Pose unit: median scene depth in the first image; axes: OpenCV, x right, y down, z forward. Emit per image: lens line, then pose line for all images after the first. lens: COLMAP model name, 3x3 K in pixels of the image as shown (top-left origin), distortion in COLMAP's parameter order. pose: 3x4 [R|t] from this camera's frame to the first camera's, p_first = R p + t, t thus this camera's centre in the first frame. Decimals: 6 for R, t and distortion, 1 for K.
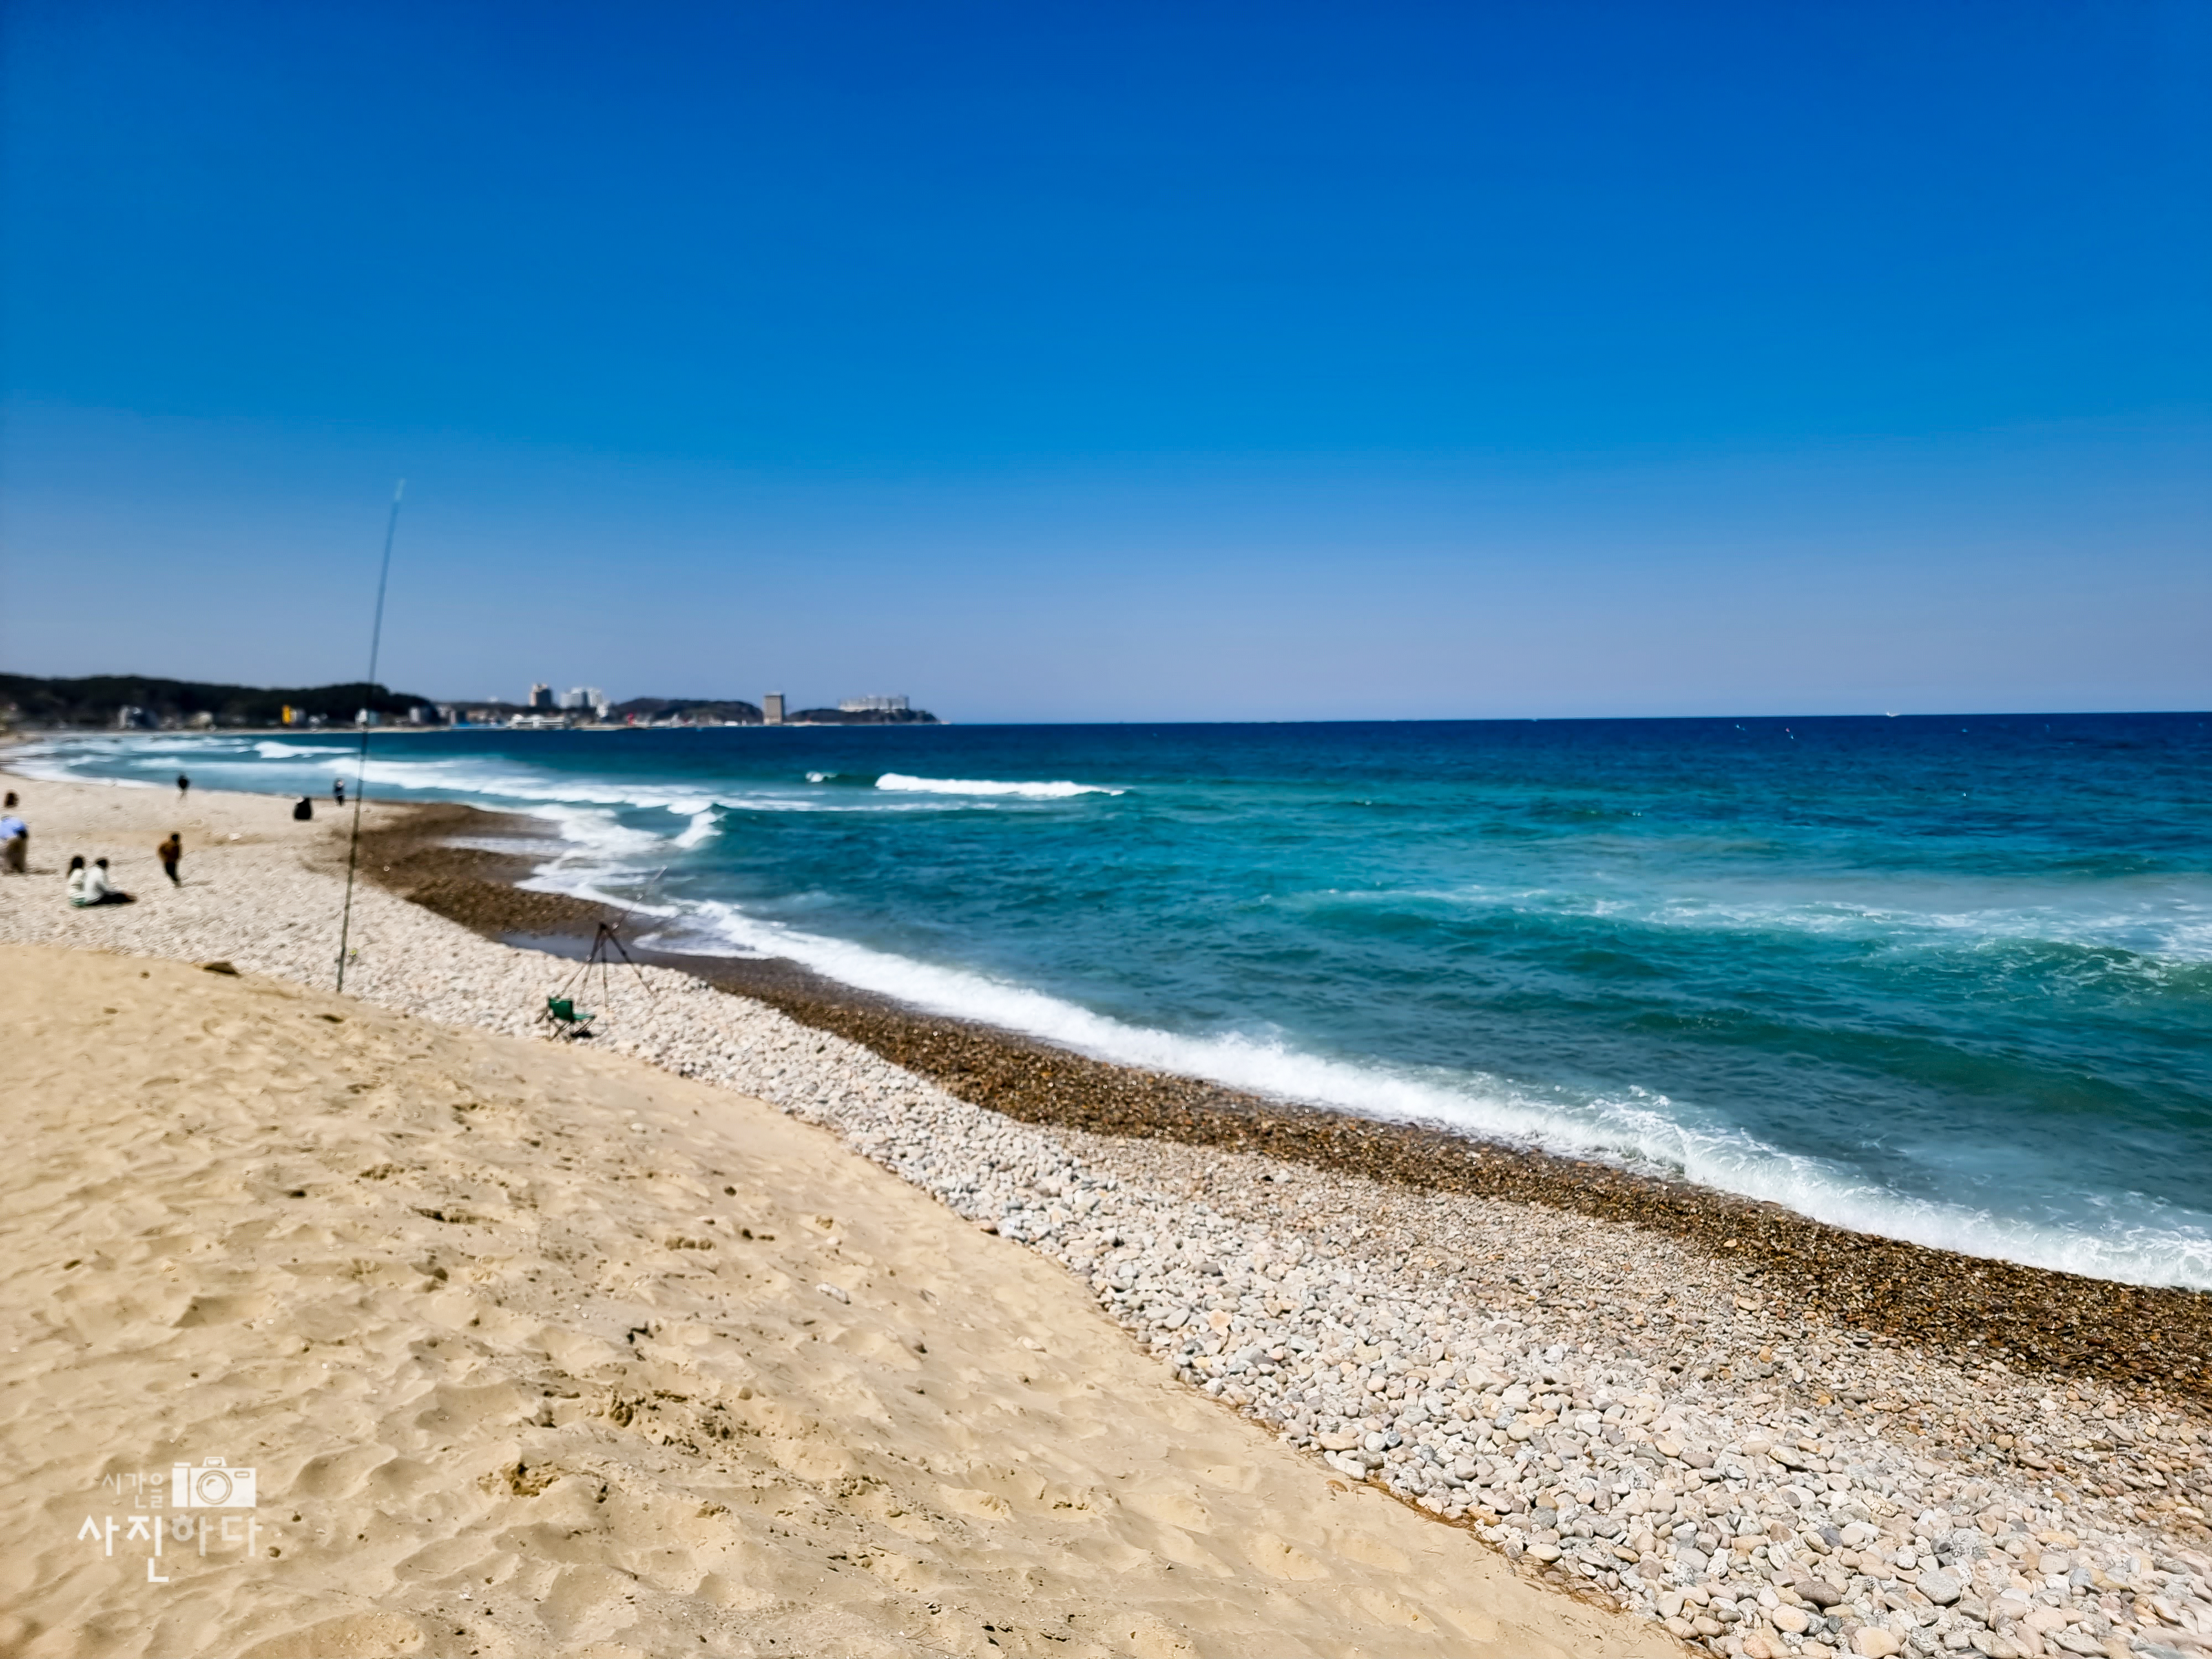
lens RADIAL K [[1524.9, 0, 1117.2], [0, 1524.9, 831.6], [0, 0, 1]] dist [0.028647, -0.034263]
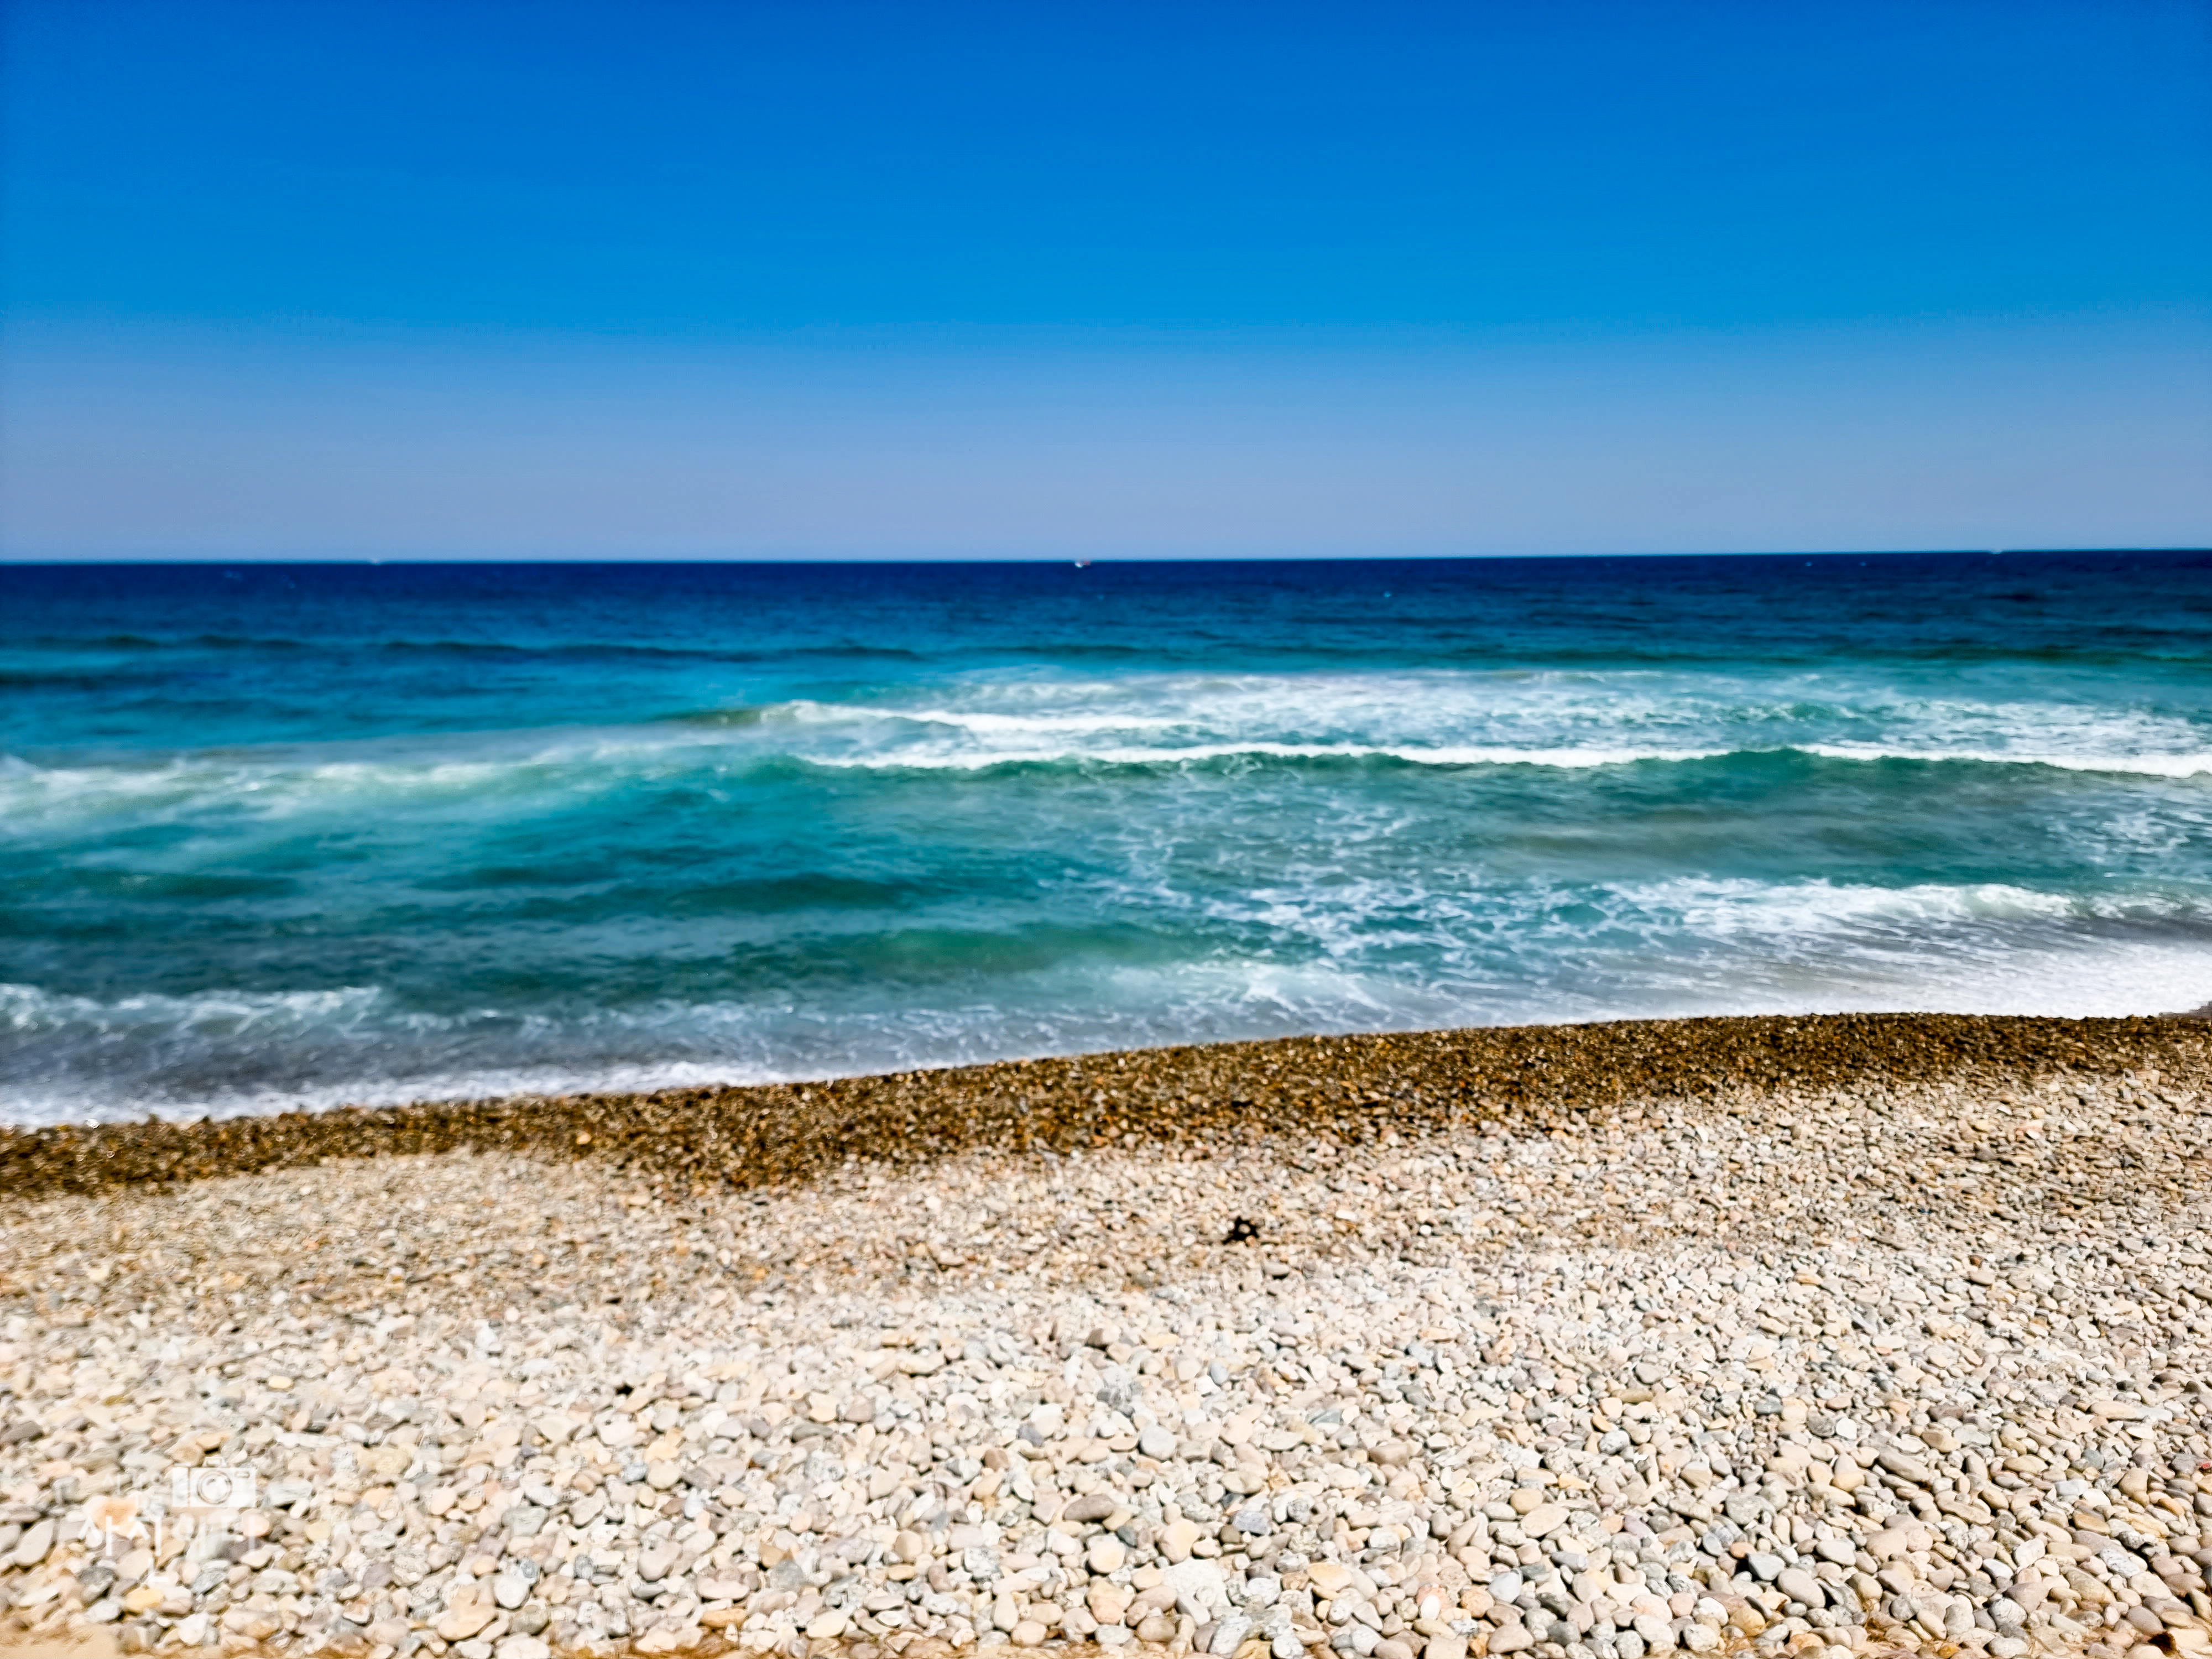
lens RADIAL K [[1524.9, 0, 1092.1], [0, 1524.9, 829.4], [0, 0, 1]] dist [0.028647, -0.034263]
pose [[0.617359, -0.134812, 0.775044, -0.100027], [0.058172, 0.990333, 0.125923, -0.010054], [-0.784528, -0.032654, 0.619233, 0.228971]]
